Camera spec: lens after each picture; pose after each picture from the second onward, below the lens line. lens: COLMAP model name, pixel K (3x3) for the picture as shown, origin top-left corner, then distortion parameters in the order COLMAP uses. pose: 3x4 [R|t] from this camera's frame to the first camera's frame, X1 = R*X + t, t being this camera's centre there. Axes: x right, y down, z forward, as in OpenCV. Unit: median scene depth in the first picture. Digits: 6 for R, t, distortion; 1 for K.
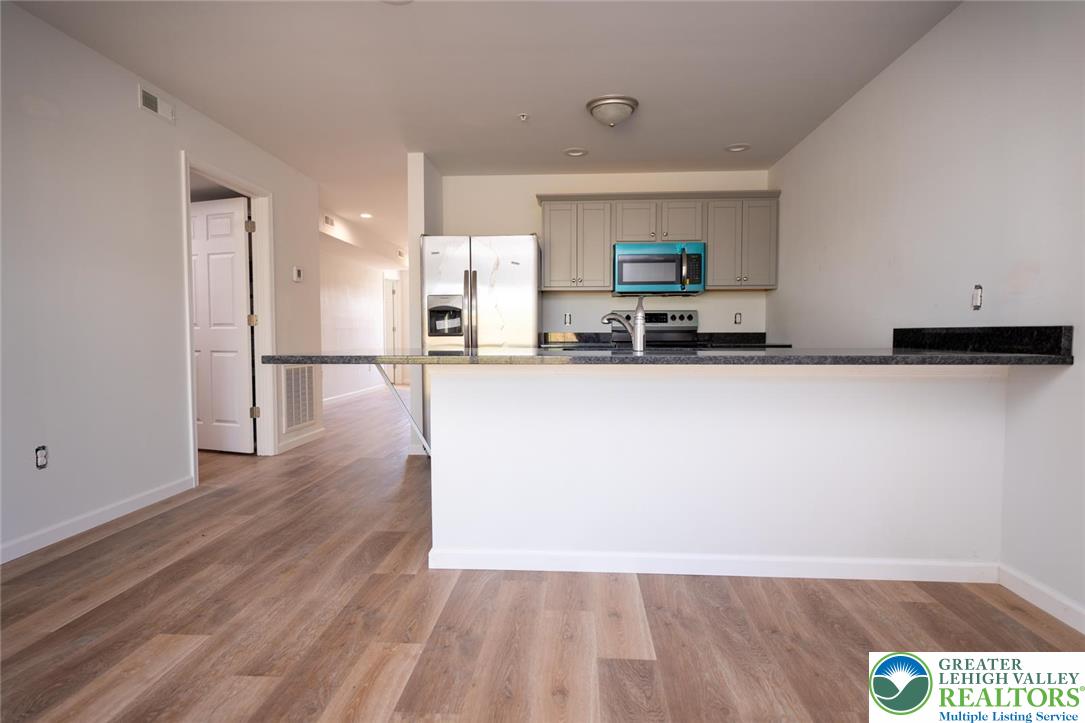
lens RADIAL K [[579.6, 0, 542.5], [0, 579.6, 361.5], [0, 0, 1]] dist [-0.000909, 0.000136]
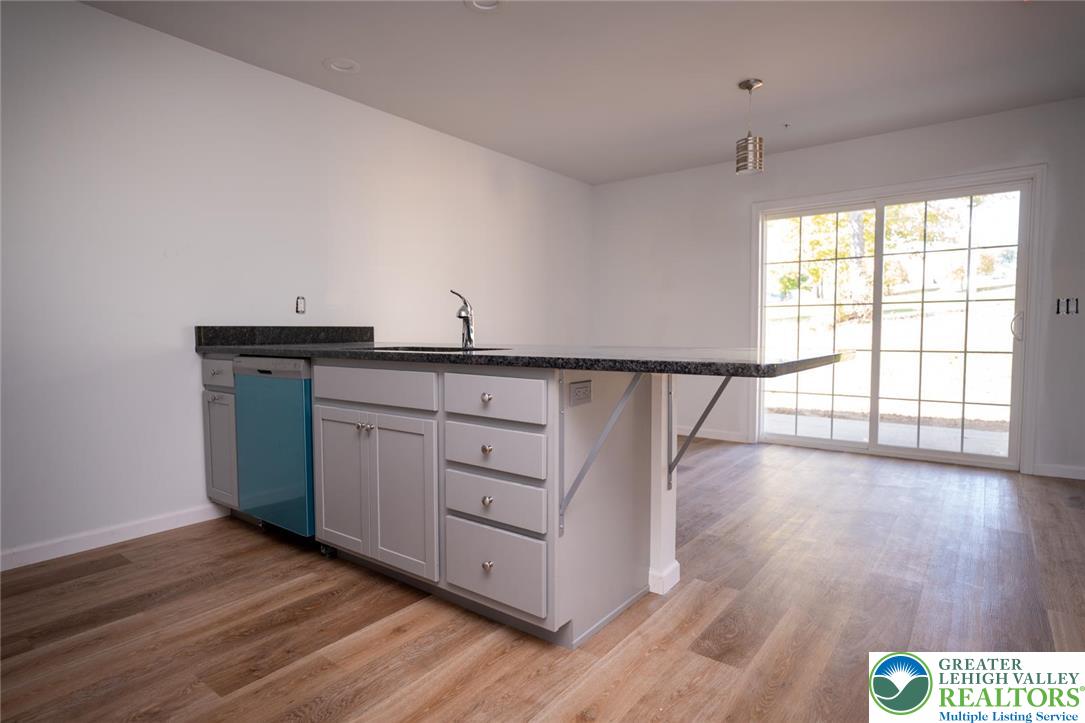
lens RADIAL K [[579.6, 0, 542.5], [0, 579.6, 361.5], [0, 0, 1]] dist [-0.000909, 0.000136]
pose [[-0.827595, -0.023427, 0.560837, -0.278790], [0.035891, 0.994876, 0.094520, -0.046737], [-0.560178, 0.098353, -0.822513, 0.981053]]
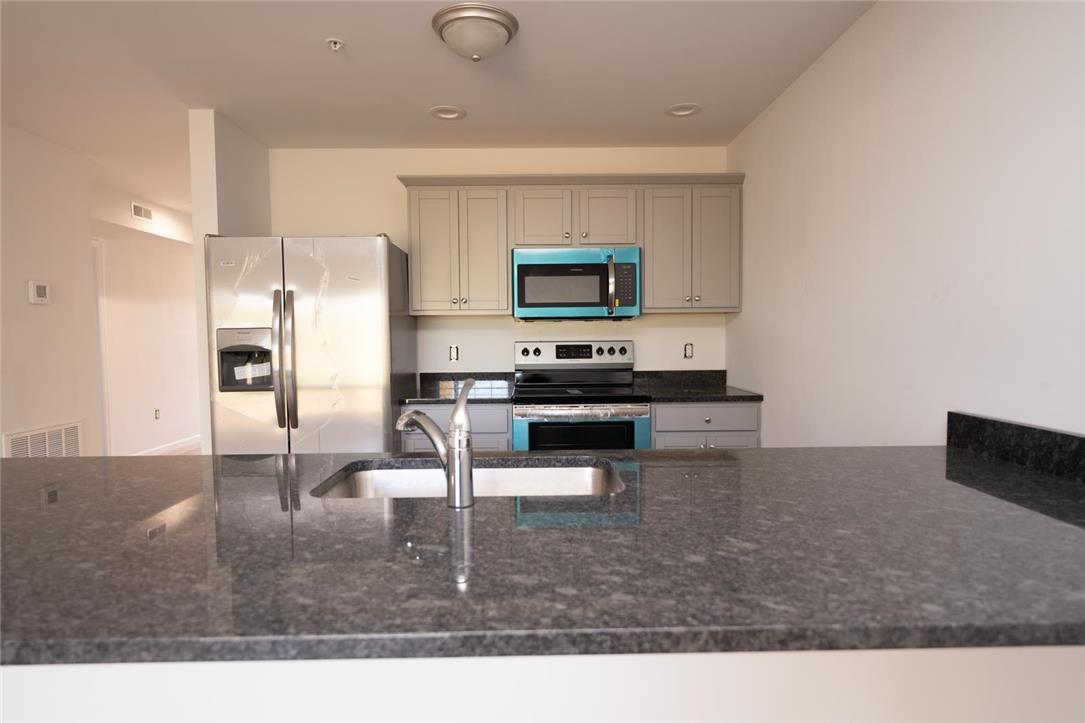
lens RADIAL K [[607.9, 0, 542.5], [0, 607.9, 361.5], [0, 0, 1]] dist [-0.001350, -0.000581]
pose [[0.997029, -0.011430, 0.076172, 0.110657], [0.011320, 0.999934, 0.001877, -0.073486], [-0.076189, -0.001009, 0.997093, 0.291199]]
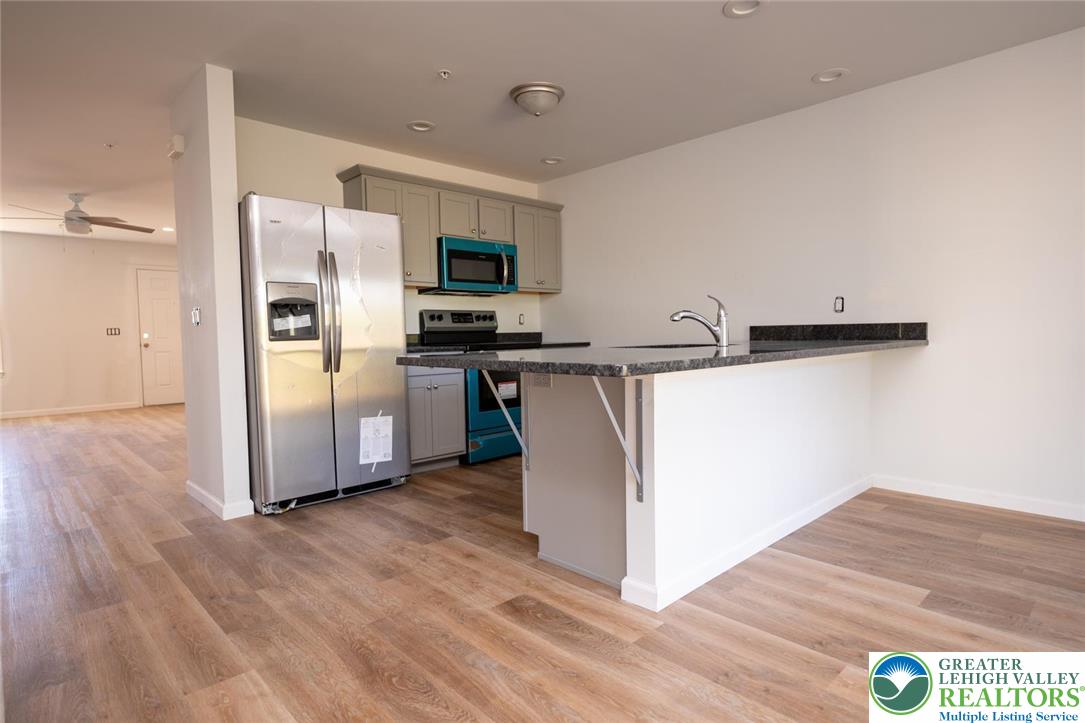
lens RADIAL K [[579.6, 0, 542.5], [0, 579.6, 361.5], [0, 0, 1]] dist [-0.000909, 0.000136]
pose [[0.679067, -0.045249, 0.732680, -0.477275], [0.050189, 0.998625, 0.015156, -0.012791], [-0.732358, 0.026480, 0.680404, 0.287679]]
